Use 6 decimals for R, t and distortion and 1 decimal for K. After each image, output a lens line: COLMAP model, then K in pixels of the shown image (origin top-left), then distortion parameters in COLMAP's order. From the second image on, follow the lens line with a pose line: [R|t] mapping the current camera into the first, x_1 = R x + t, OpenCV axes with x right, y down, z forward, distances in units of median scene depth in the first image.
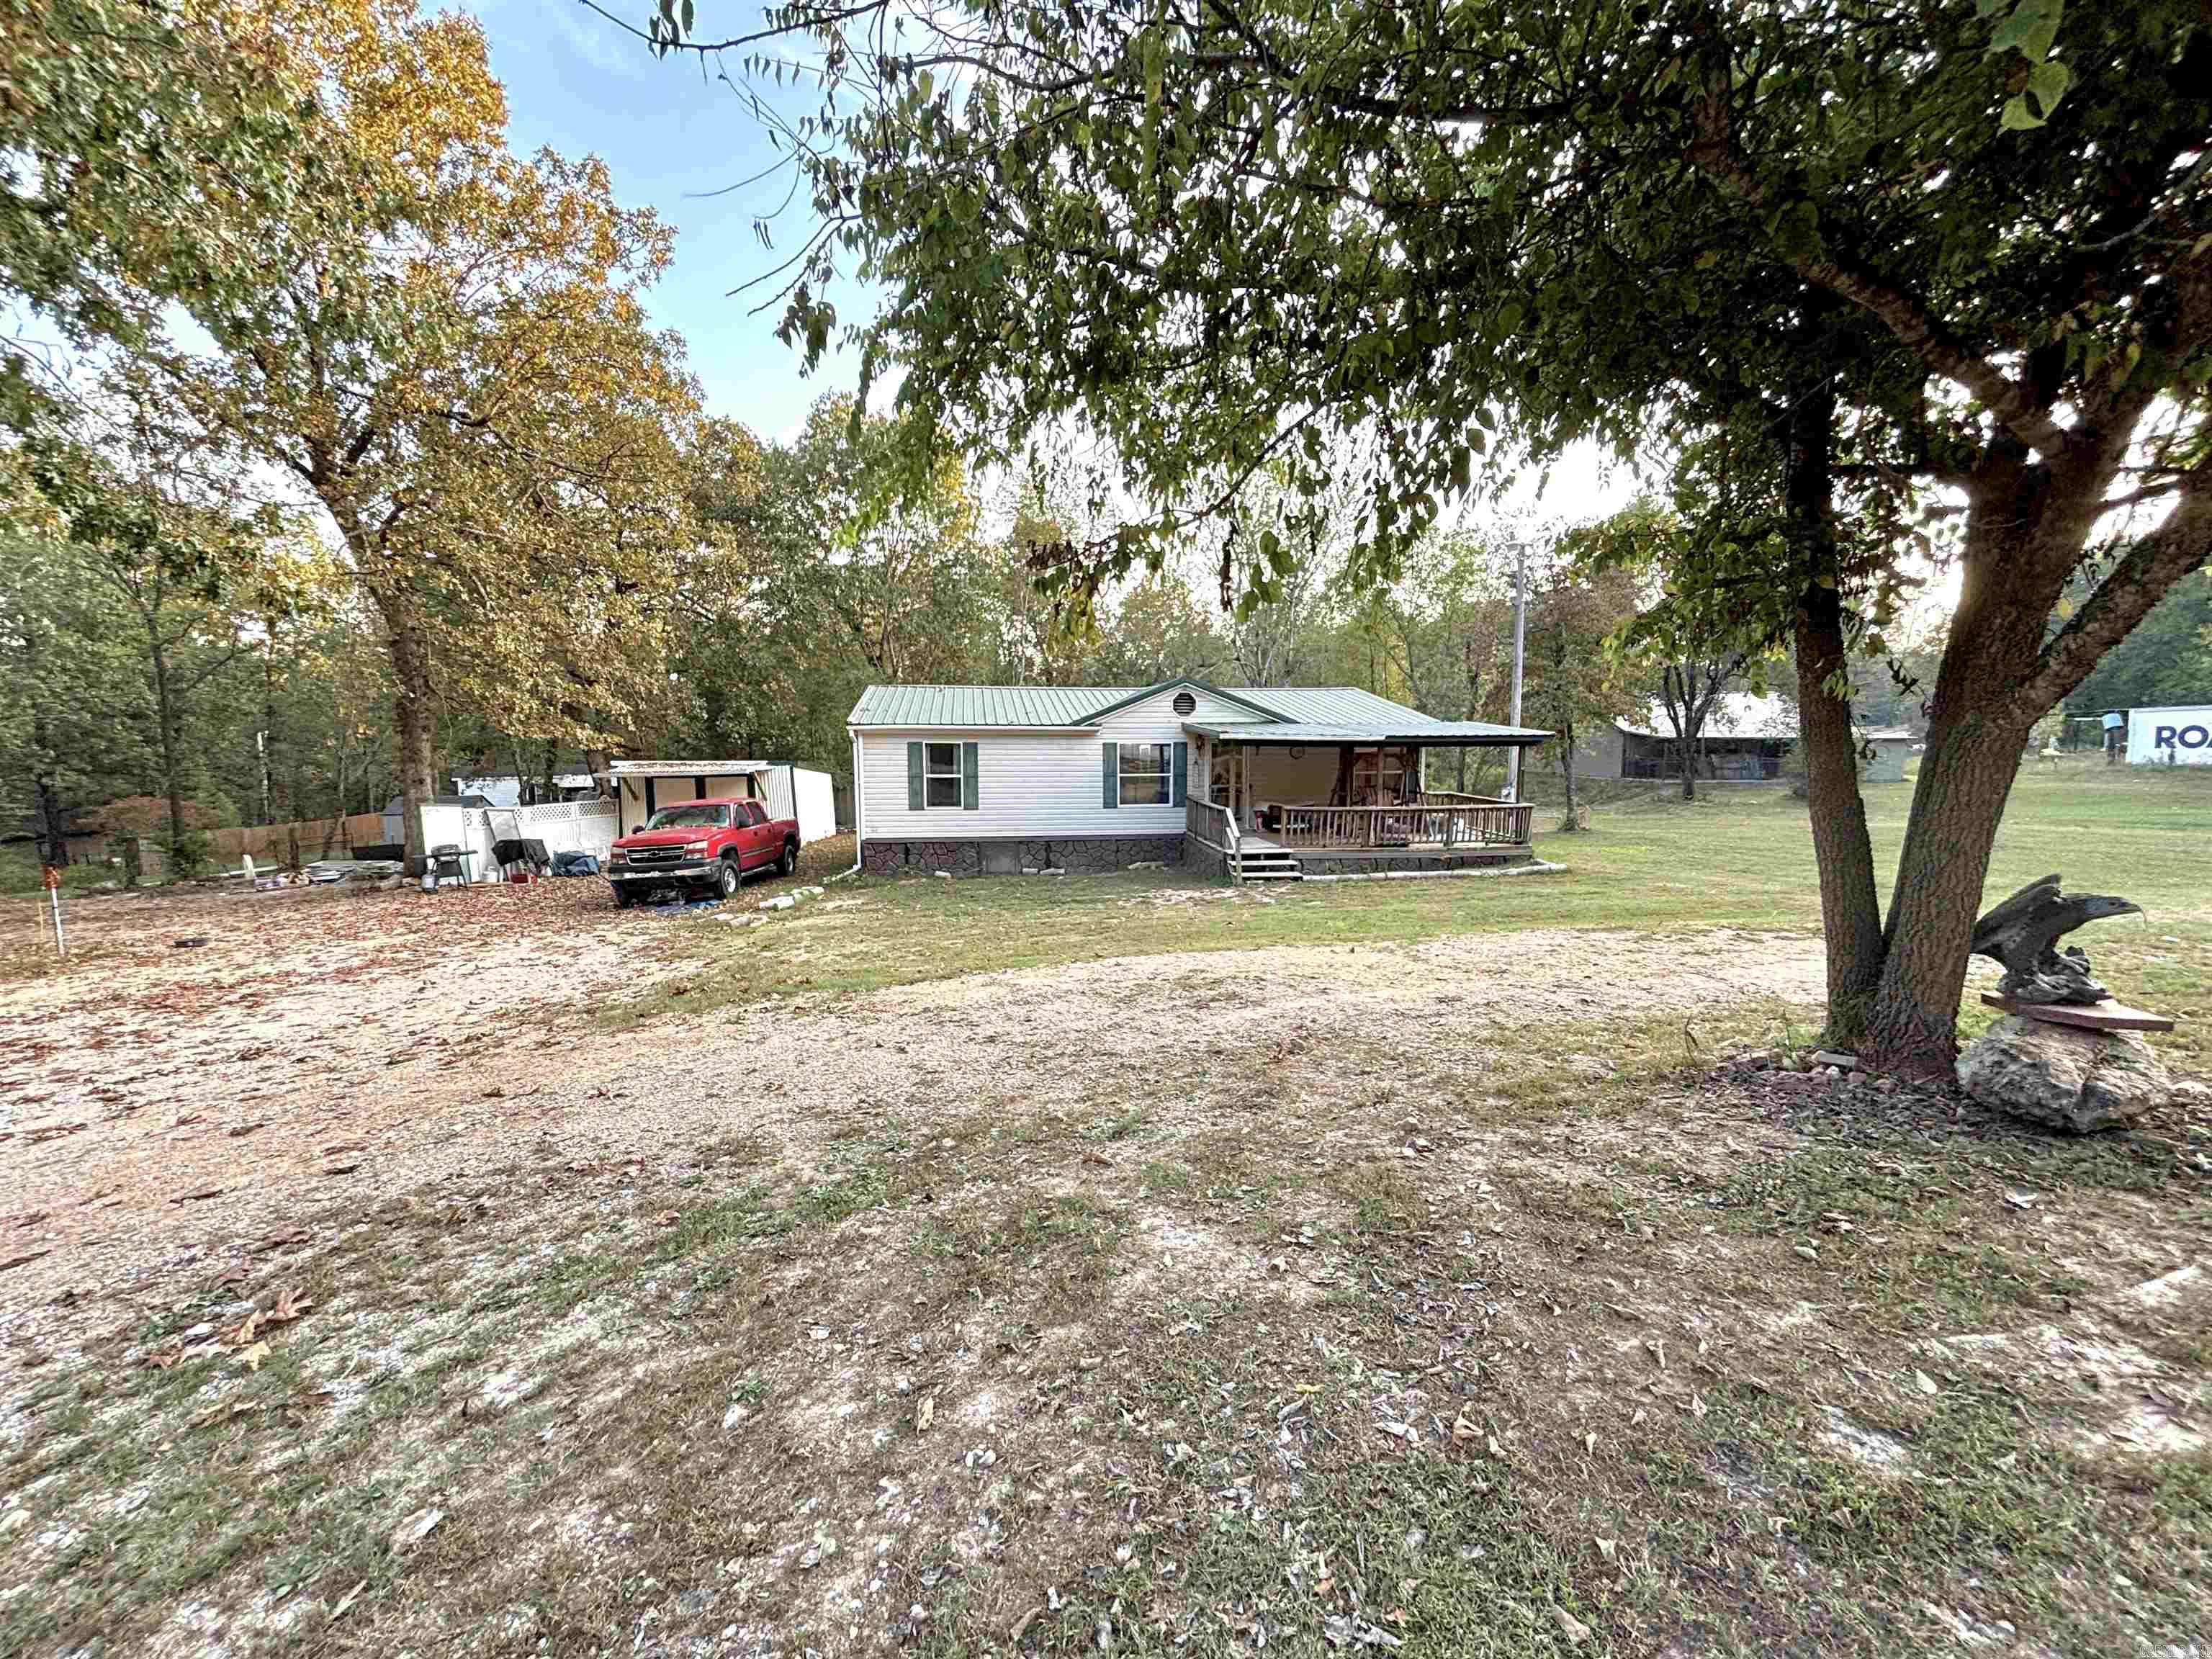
lens RADIAL K [[896.2, 0, 1106.0], [0, 896.2, 829.5], [0, 0, 1]] dist [0.028953, -0.000224]
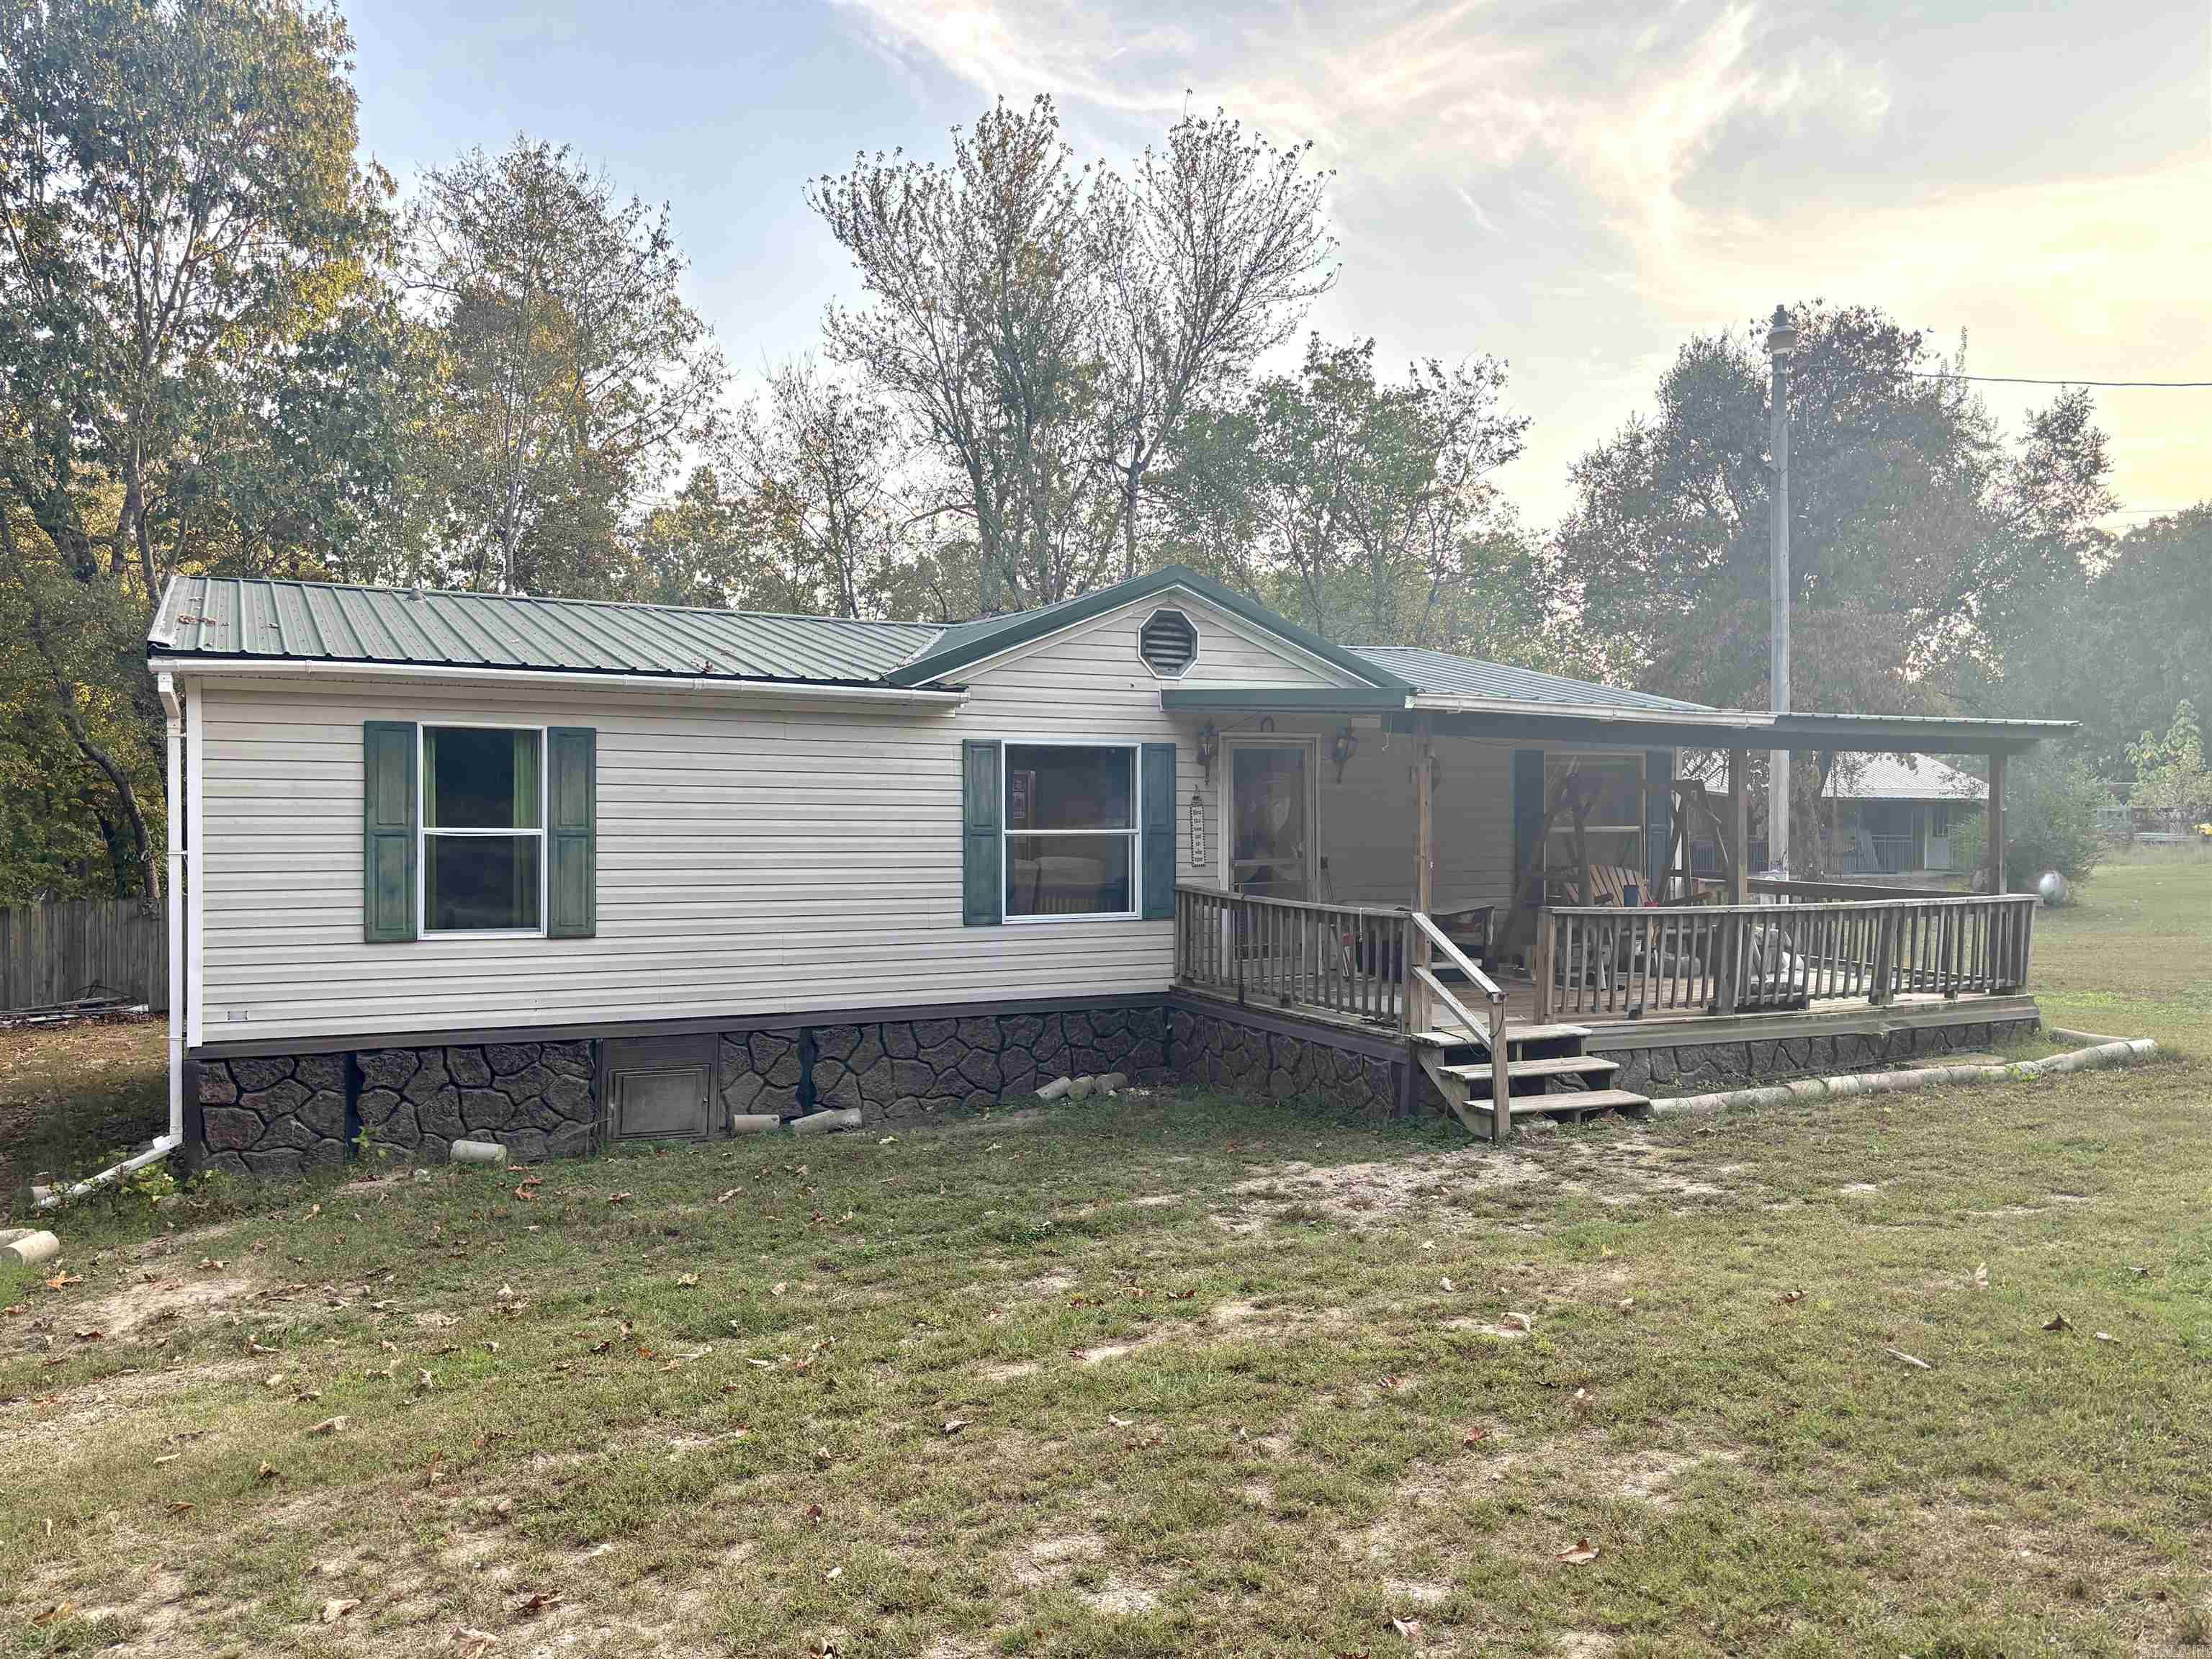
lens RADIAL K [[1678.1, 0, 1106.0], [0, 1678.1, 829.5], [0, 0, 1]] dist [0.009750, -0.002152]
pose [[0.945444, 0.001978, 0.325780, -0.165680], [0.030297, 0.995114, -0.093968, 0.001323], [-0.324374, 0.098712, 0.940764, 0.374790]]
